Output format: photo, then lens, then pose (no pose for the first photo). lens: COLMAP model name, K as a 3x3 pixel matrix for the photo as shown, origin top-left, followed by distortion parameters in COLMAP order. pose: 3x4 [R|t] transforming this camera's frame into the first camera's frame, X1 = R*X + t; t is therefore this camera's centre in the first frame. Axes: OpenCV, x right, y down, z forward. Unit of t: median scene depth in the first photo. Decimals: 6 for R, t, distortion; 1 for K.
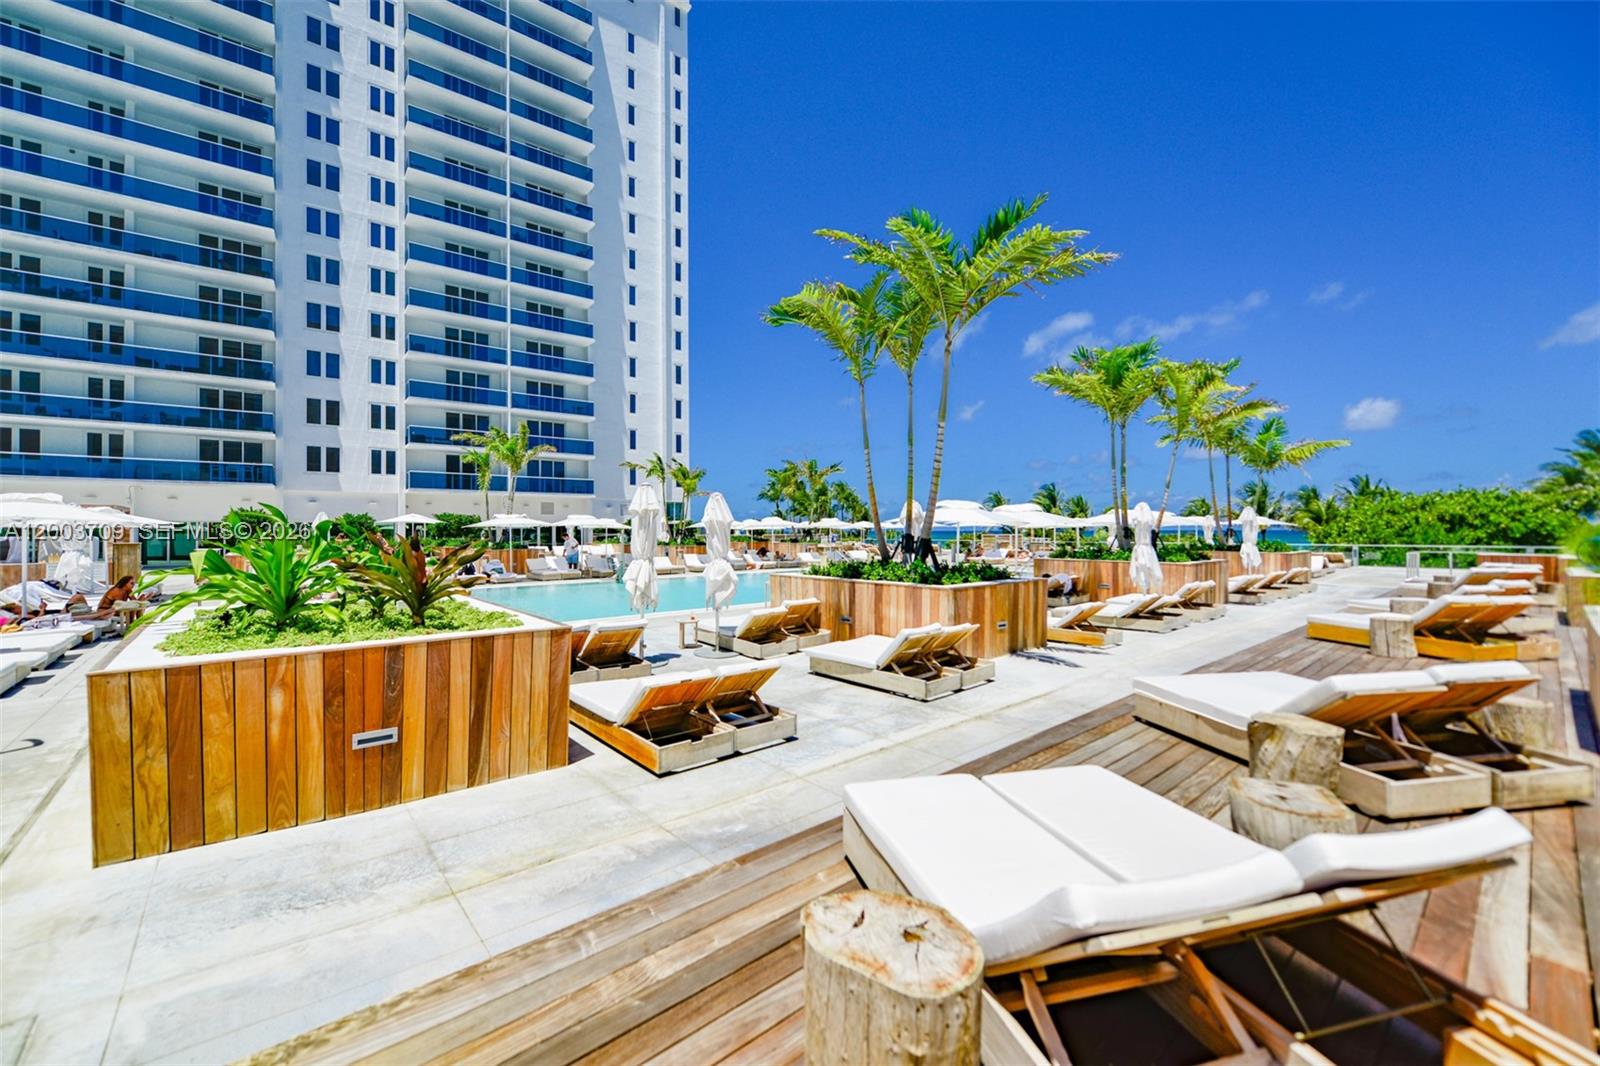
lens RADIAL K [[646.5, 0, 785.1], [0, 646.5, 525.5], [0, 0, 1]] dist [-0.009977, -0.000618]
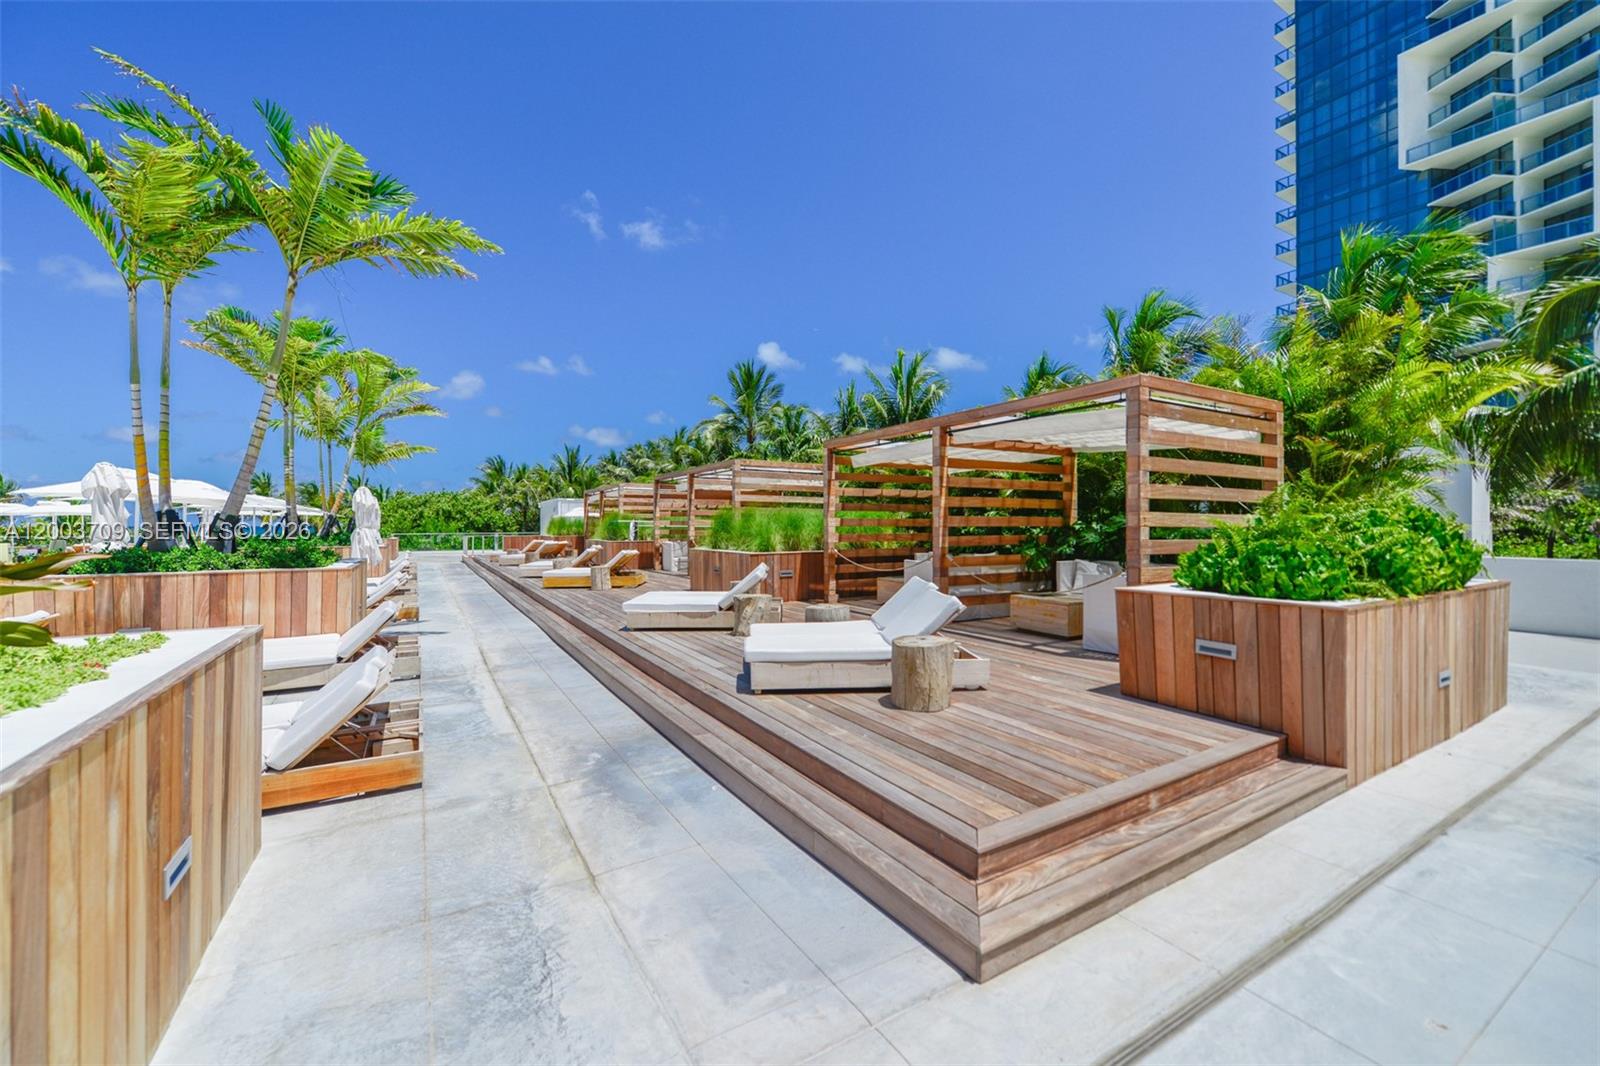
lens RADIAL K [[646.5, 0, 827.8], [0, 646.5, 518.9], [0, 0, 1]] dist [-0.009977, -0.000618]
pose [[0.128318, 0.008725, 0.991695, -0.513028], [-0.002791, 0.999961, -0.008436, 0.032443], [-0.991729, -0.001686, 0.128337, 0.212697]]
